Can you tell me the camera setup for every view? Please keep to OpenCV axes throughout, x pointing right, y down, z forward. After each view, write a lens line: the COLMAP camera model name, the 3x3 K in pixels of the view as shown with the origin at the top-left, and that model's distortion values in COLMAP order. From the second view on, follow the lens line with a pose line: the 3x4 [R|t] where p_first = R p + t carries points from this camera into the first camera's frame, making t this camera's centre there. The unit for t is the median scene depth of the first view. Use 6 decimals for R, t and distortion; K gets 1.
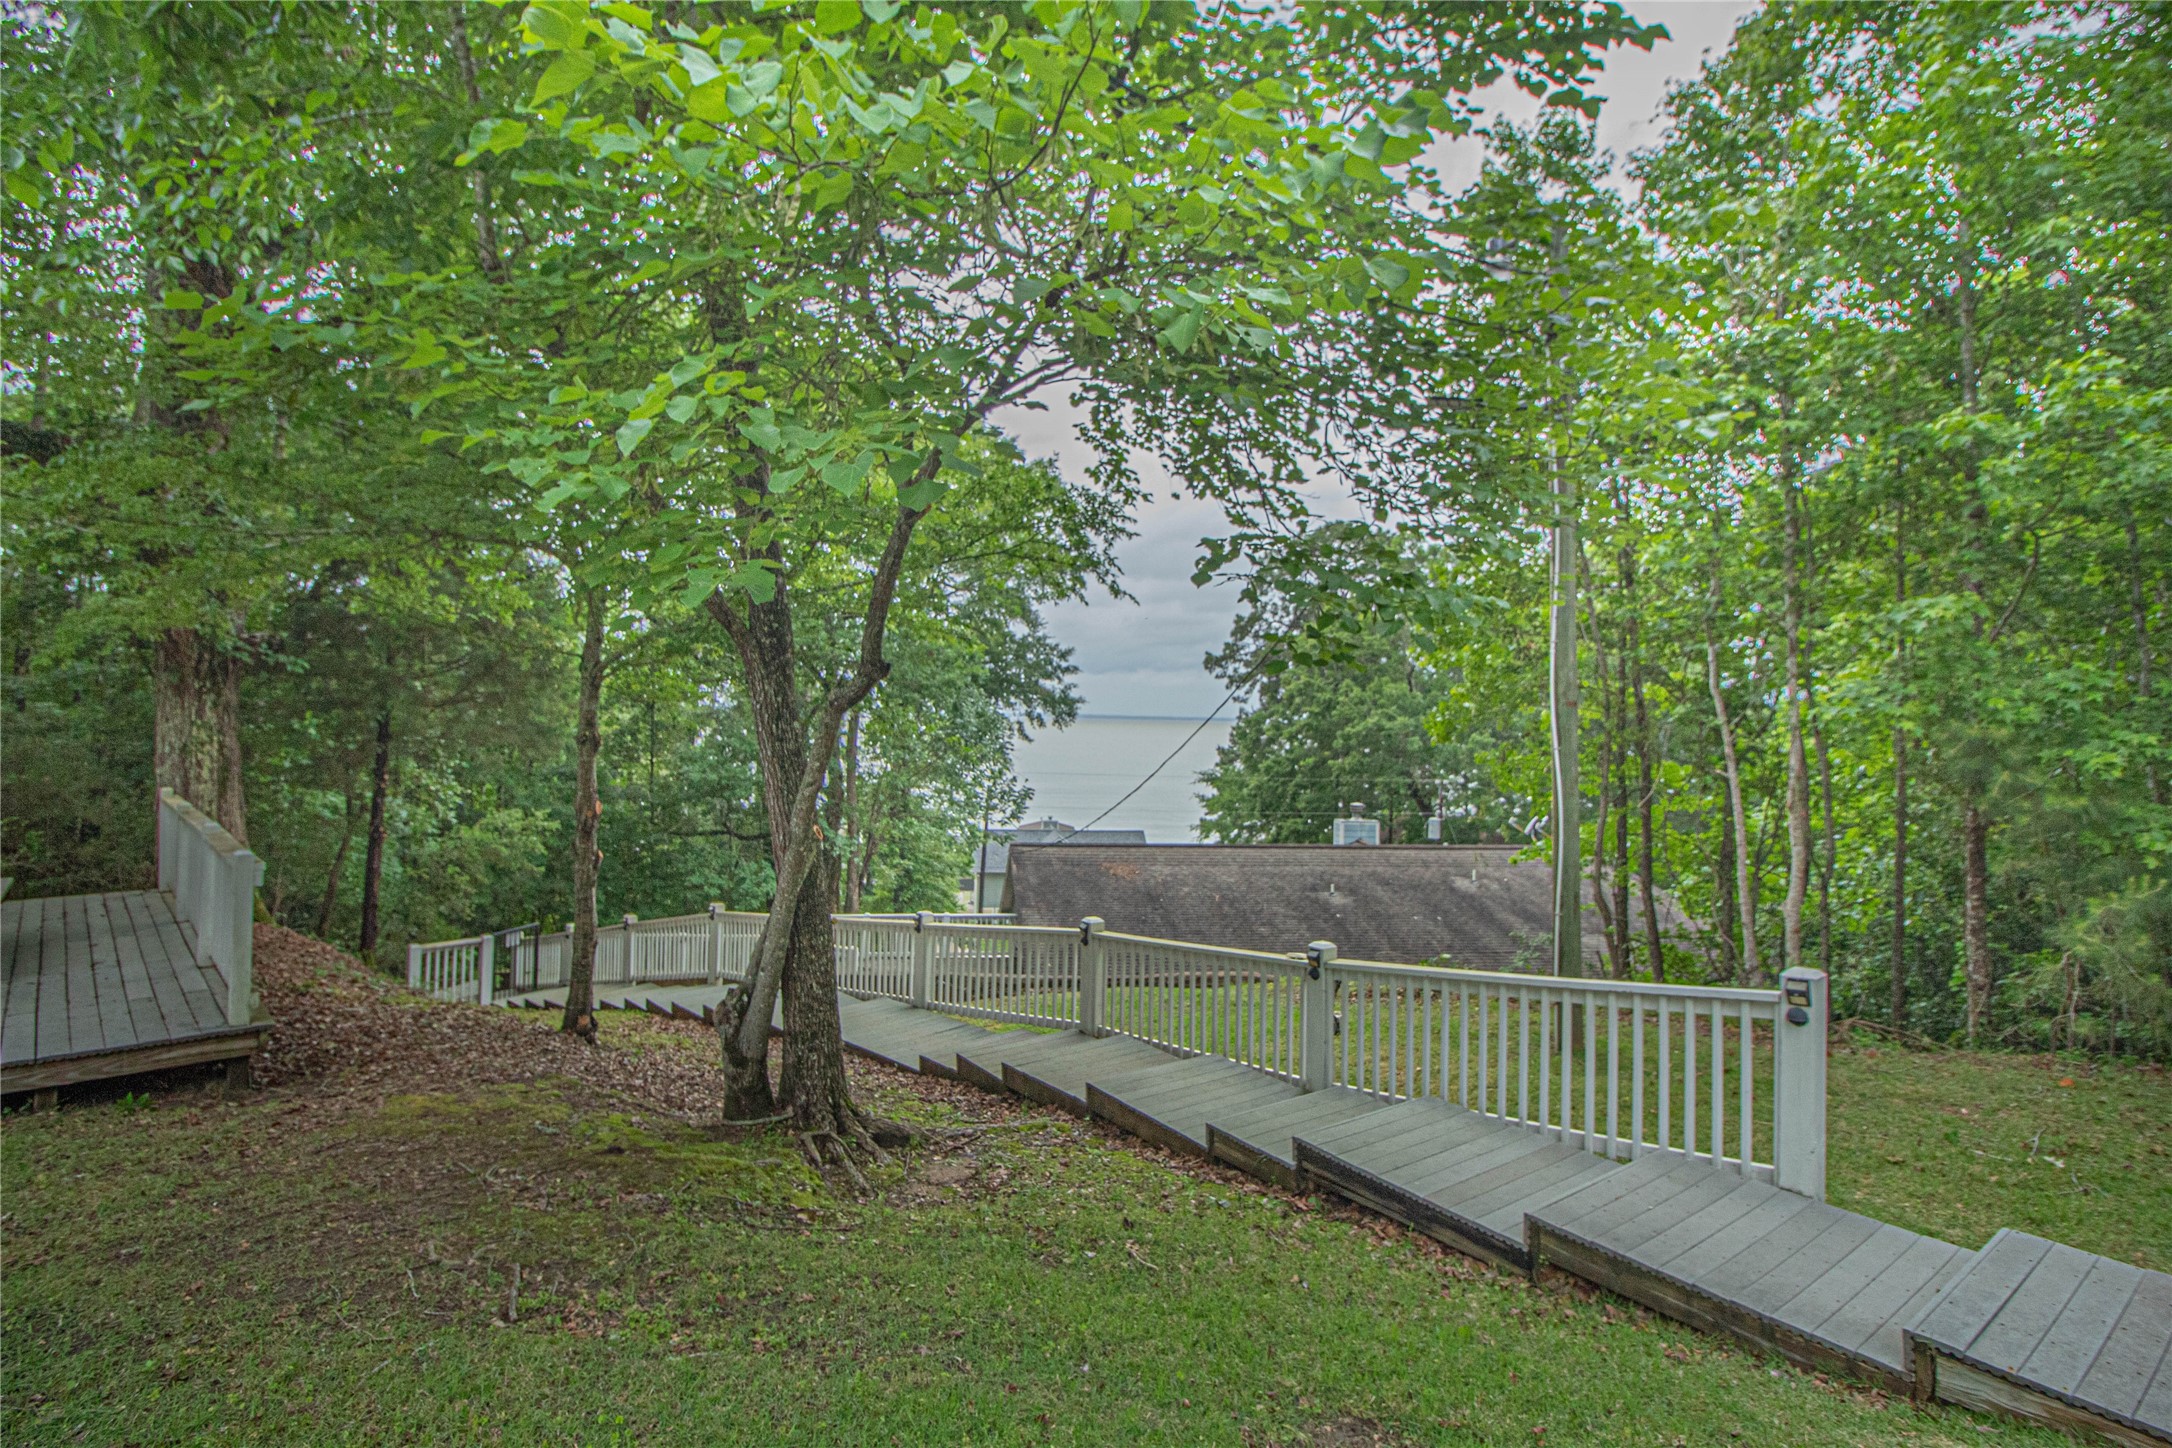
lens RADIAL K [[1011.8, 0, 1104.2], [0, 1011.8, 715.2], [0, 0, 1]] dist [-0.013129, -0.002633]
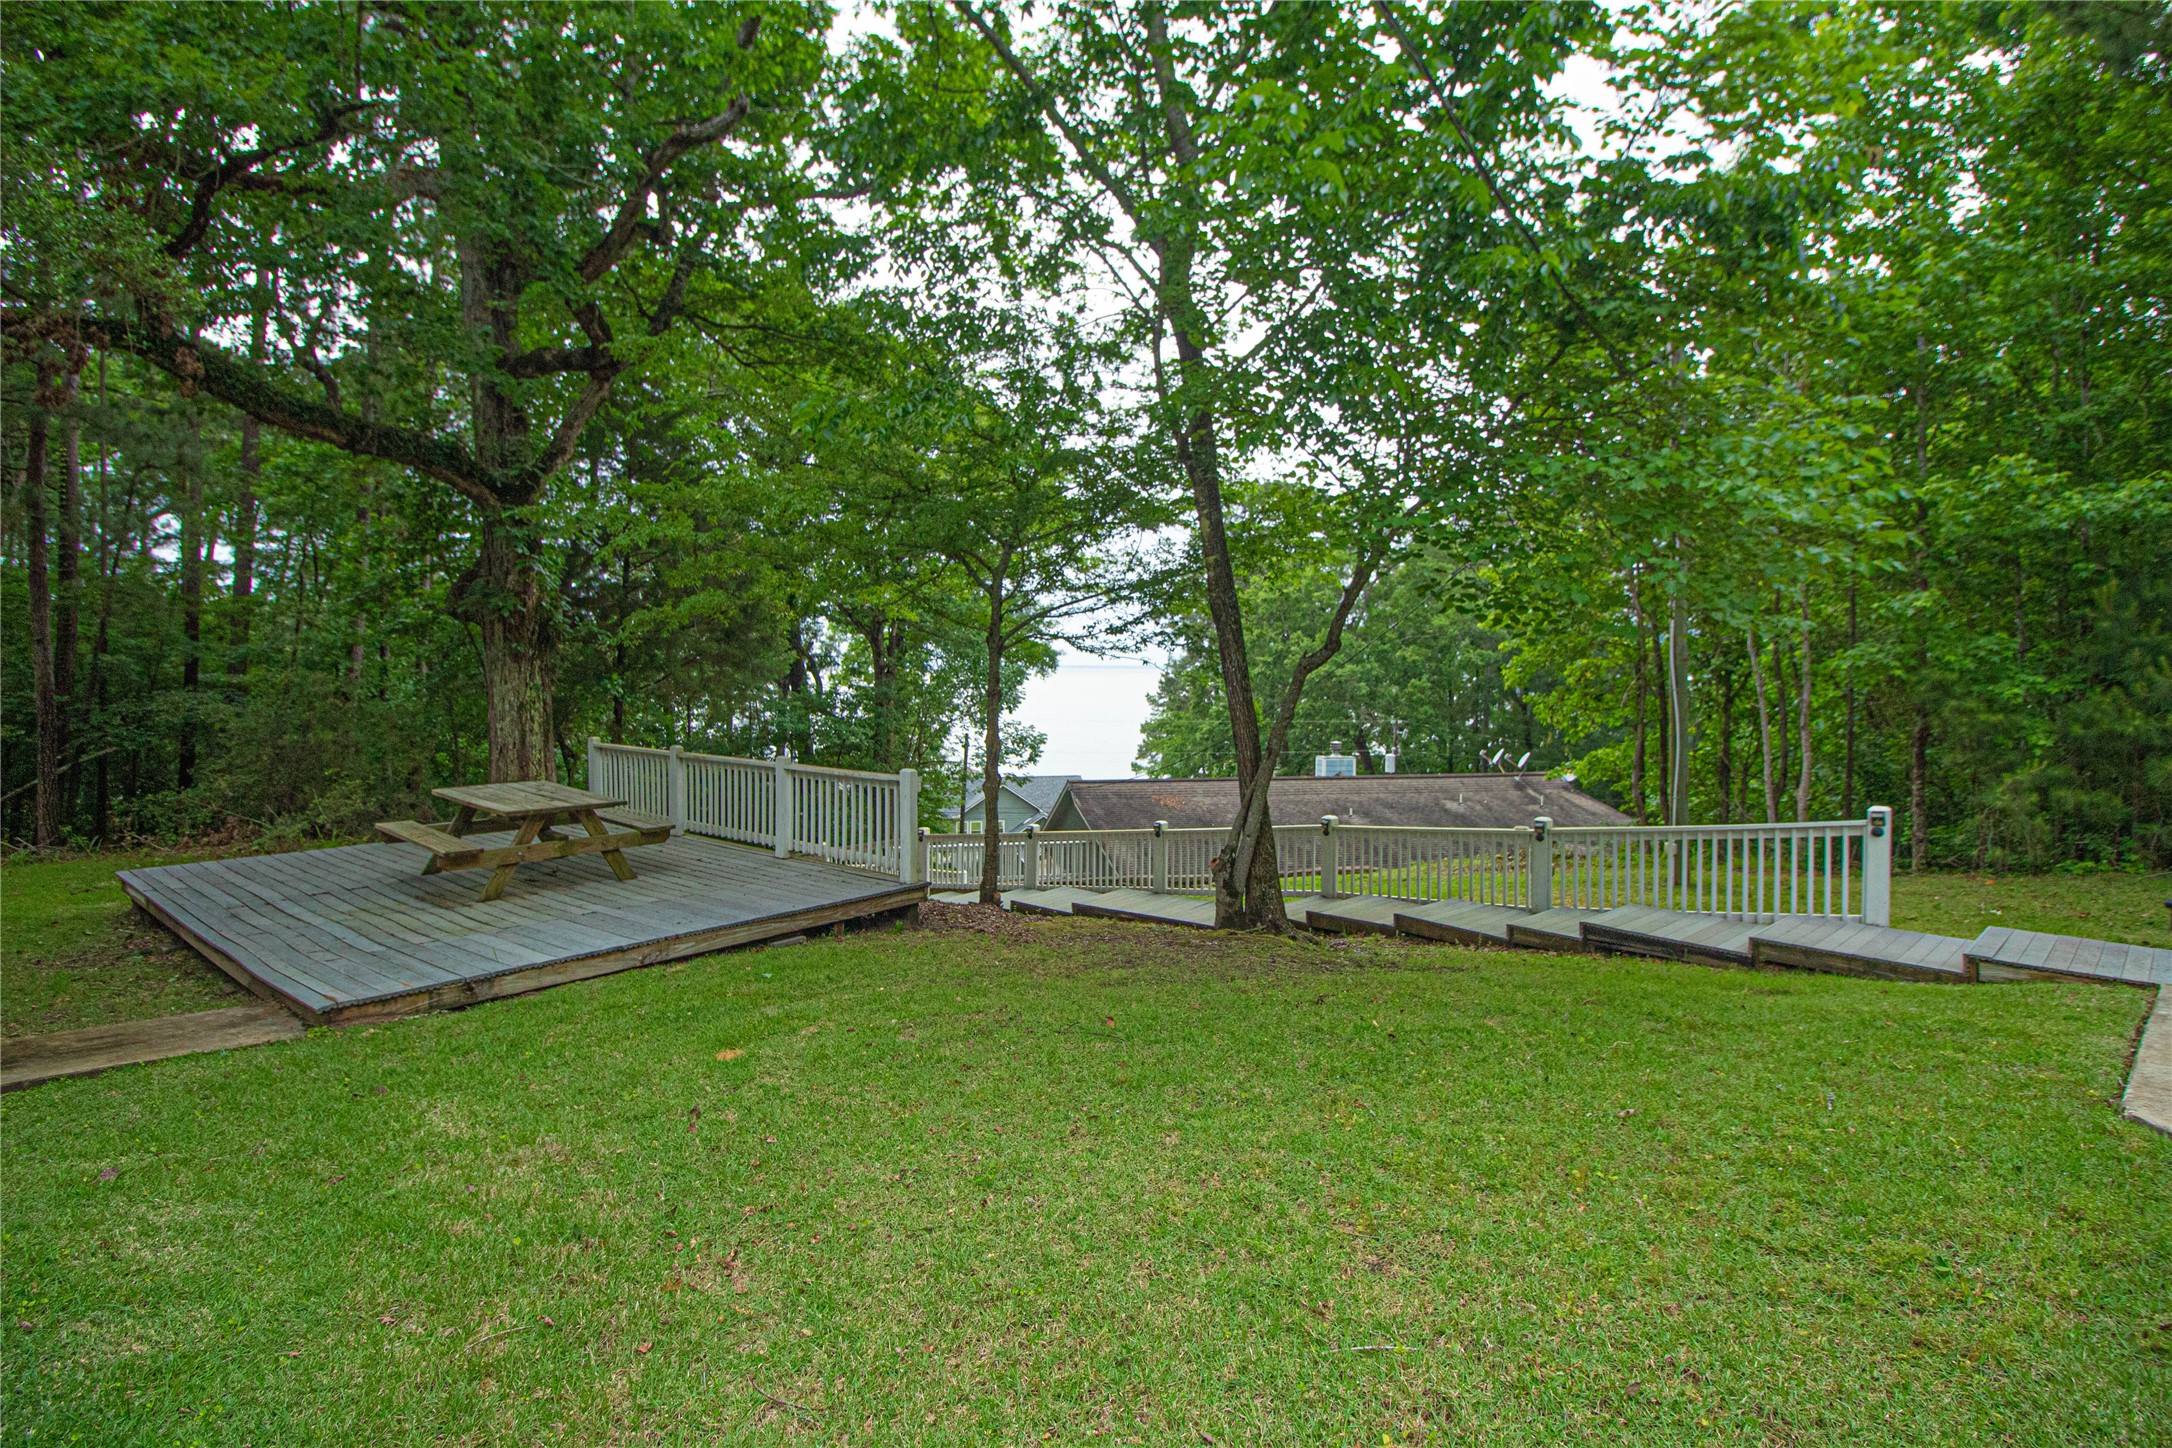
lens RADIAL K [[1011.8, 0, 1101.4], [0, 1011.8, 707.2], [0, 0, 1]] dist [-0.013129, -0.002633]
pose [[0.994648, -0.015292, 0.102182, -0.685307], [0.010931, 0.999011, 0.043100, -0.018554], [-0.102740, -0.041752, 0.993832, -0.508835]]
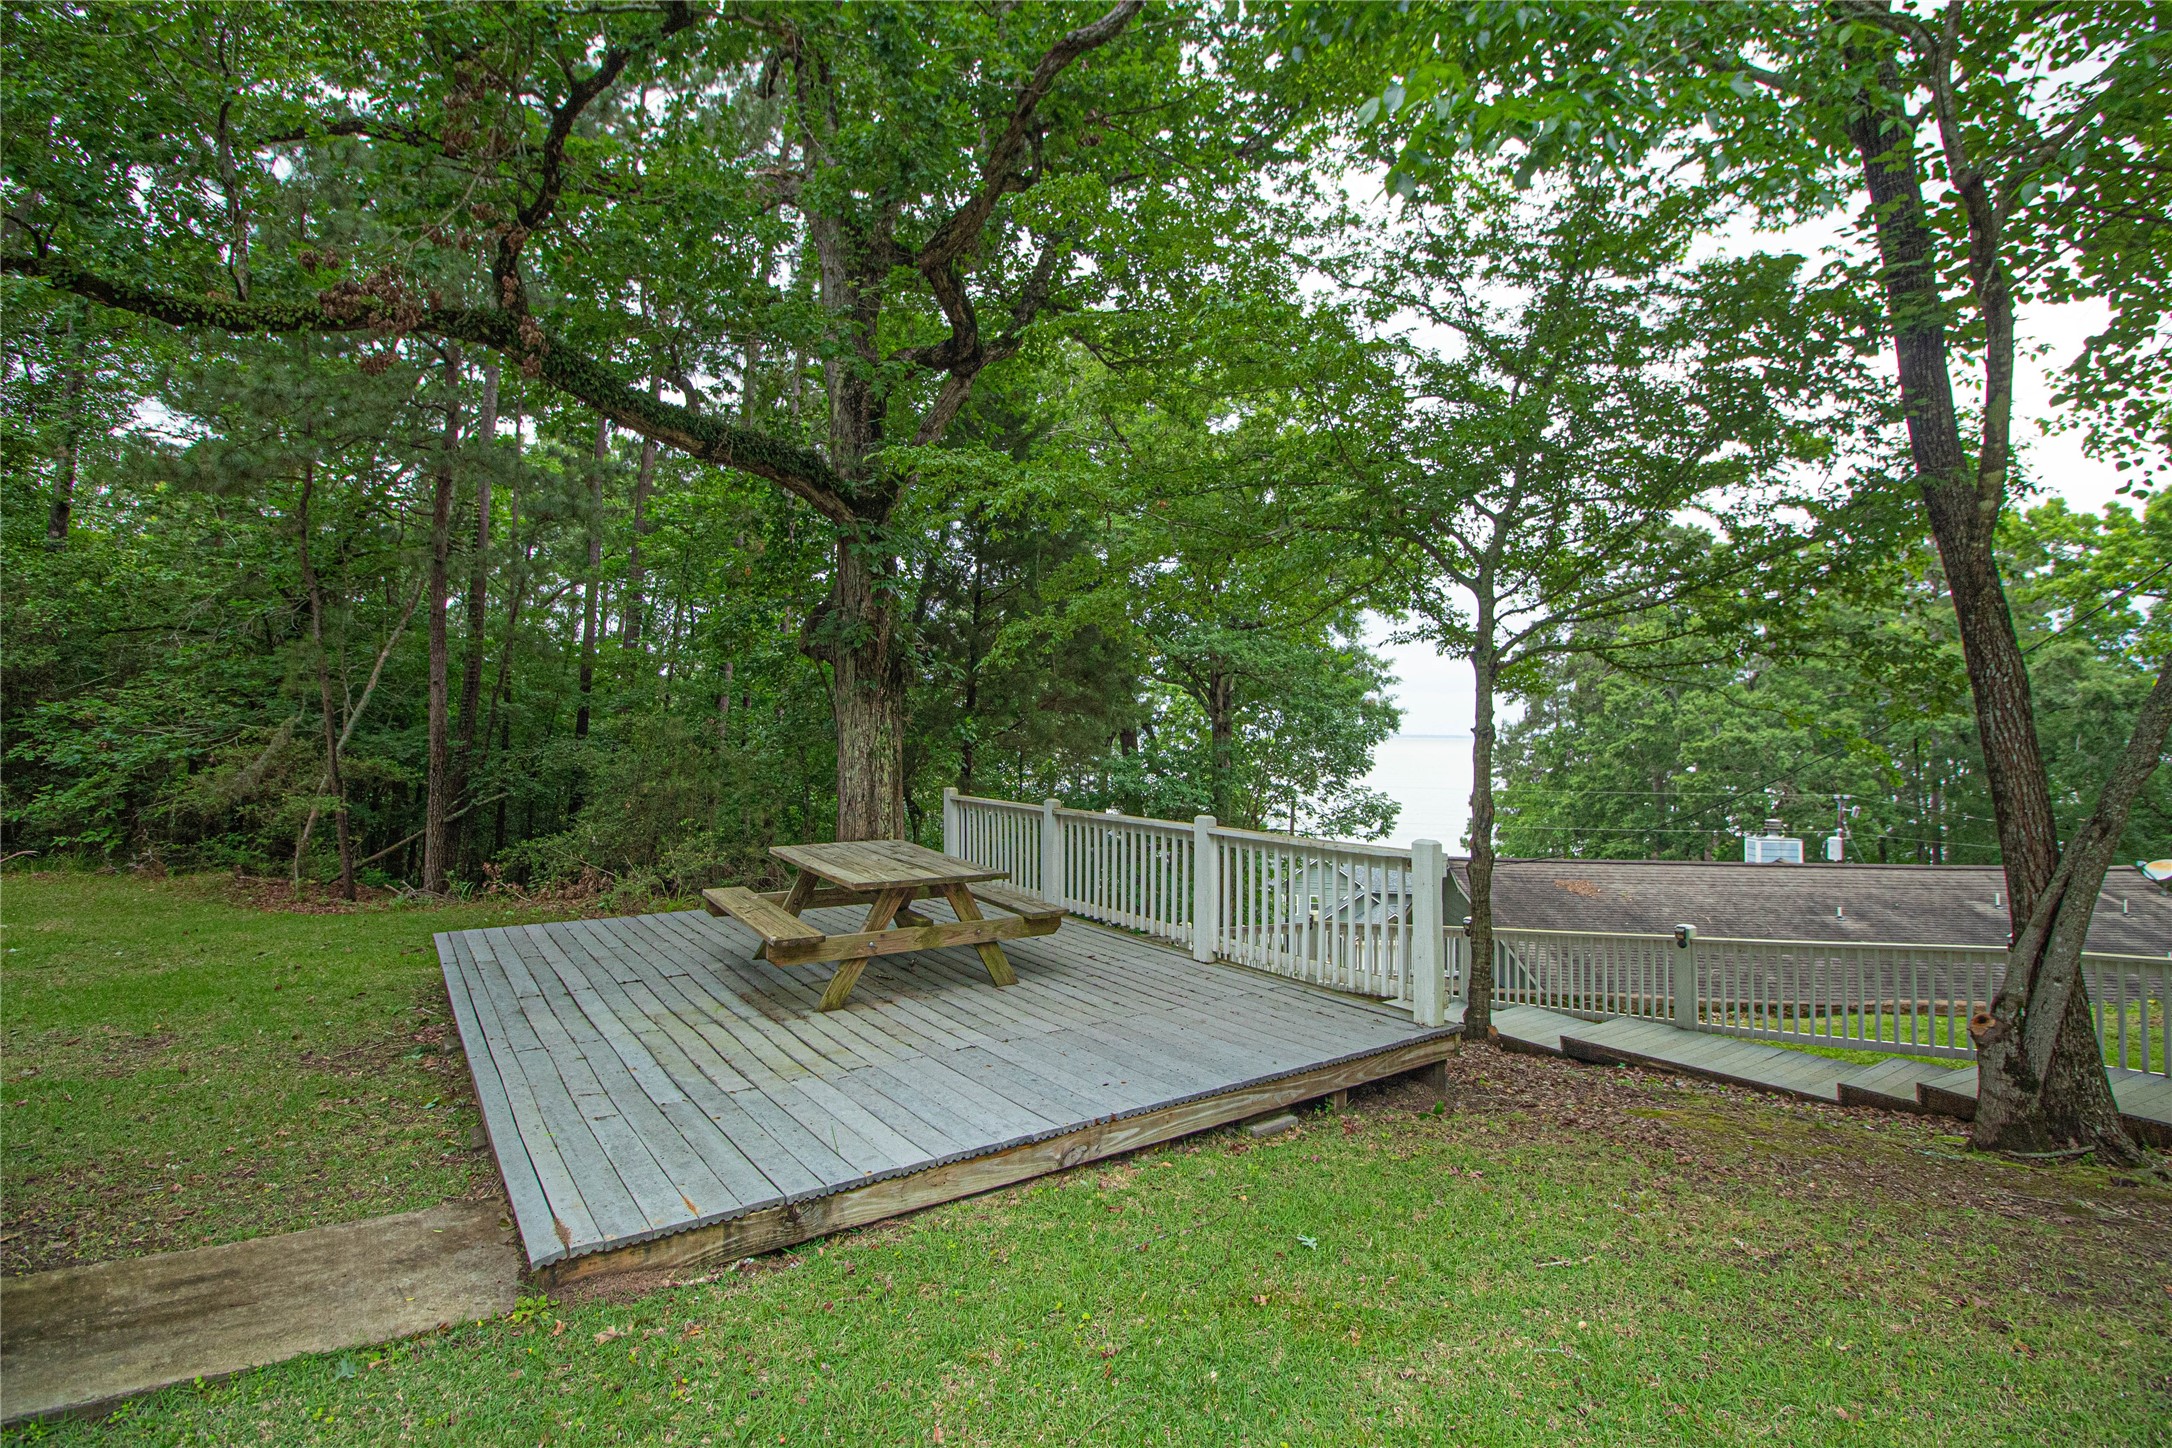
lens RADIAL K [[1011.8, 0, 1093.4], [0, 1011.8, 728.4], [0, 0, 1]] dist [-0.013129, -0.002633]
pose [[0.980428, -0.010333, -0.196605, -0.929663], [0.009062, 0.999932, -0.007361, 0.032736], [0.196668, 0.005435, 0.980455, 0.007508]]
